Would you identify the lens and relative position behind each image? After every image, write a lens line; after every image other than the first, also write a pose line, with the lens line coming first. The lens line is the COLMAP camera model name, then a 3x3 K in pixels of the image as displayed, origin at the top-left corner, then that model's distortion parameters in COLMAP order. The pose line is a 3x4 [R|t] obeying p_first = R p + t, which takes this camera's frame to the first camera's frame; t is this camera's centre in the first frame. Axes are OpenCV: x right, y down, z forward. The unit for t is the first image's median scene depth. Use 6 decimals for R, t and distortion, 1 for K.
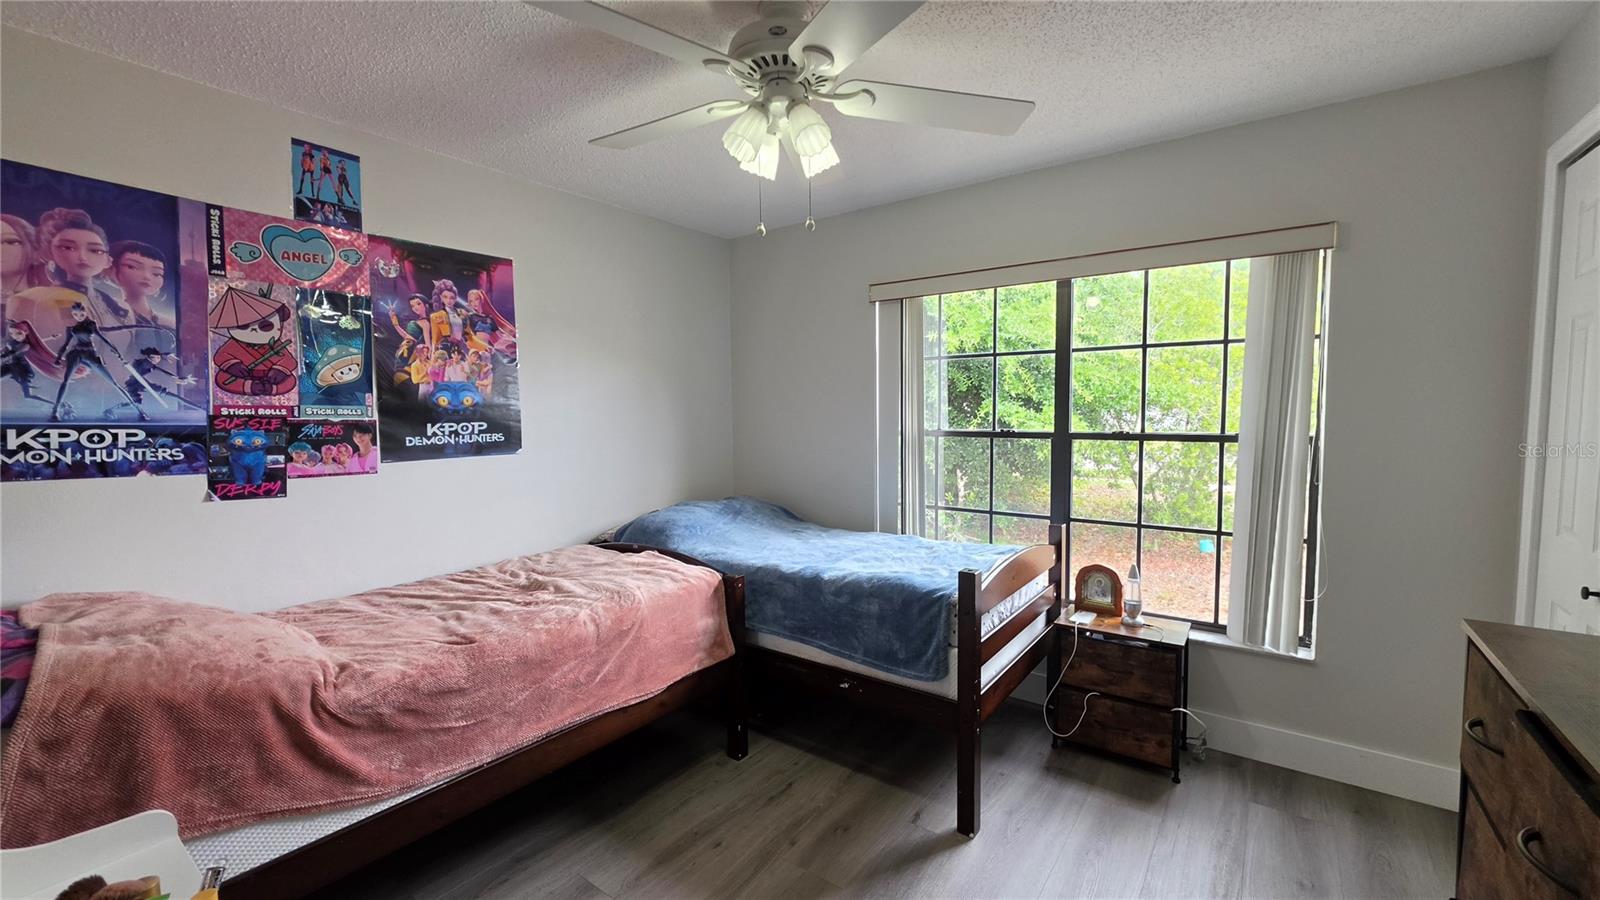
lens RADIAL K [[639.7, 0, 810.0], [0, 639.7, 453.2], [0, 0, 1]] dist [-0.000702, -0.000148]
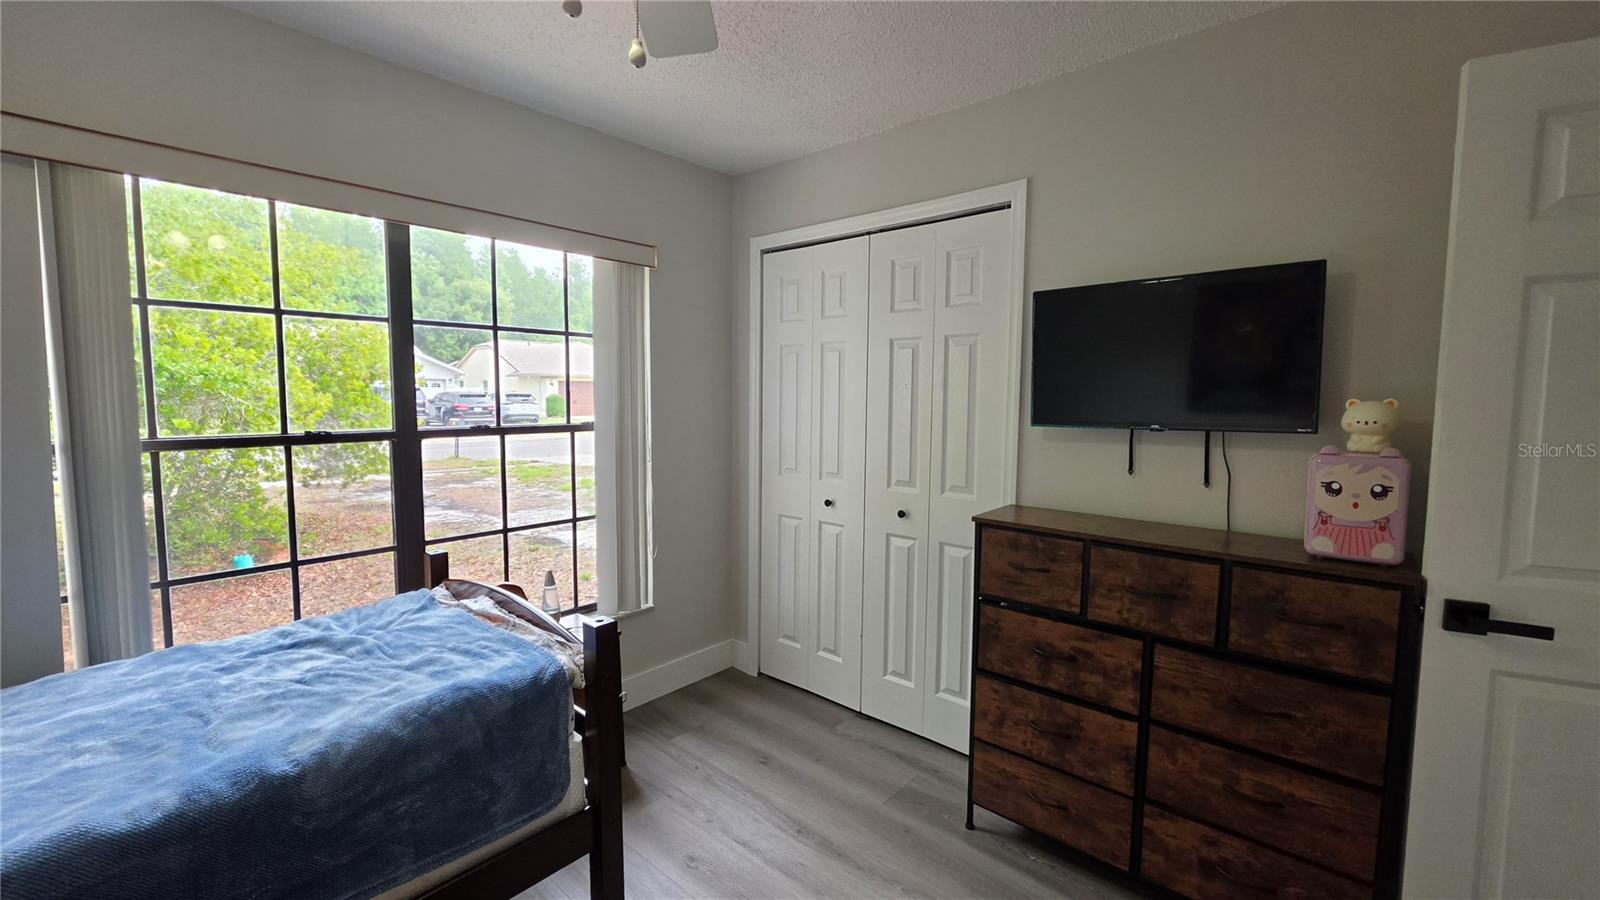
lens RADIAL K [[639.7, 0, 810.0], [0, 639.7, 453.2], [0, 0, 1]] dist [-0.000702, -0.000148]
pose [[0.082815, -0.079253, 0.993409, -0.327337], [0.078113, 0.994282, 0.072810, -0.025883], [-0.993499, 0.071569, 0.088532, 0.516095]]
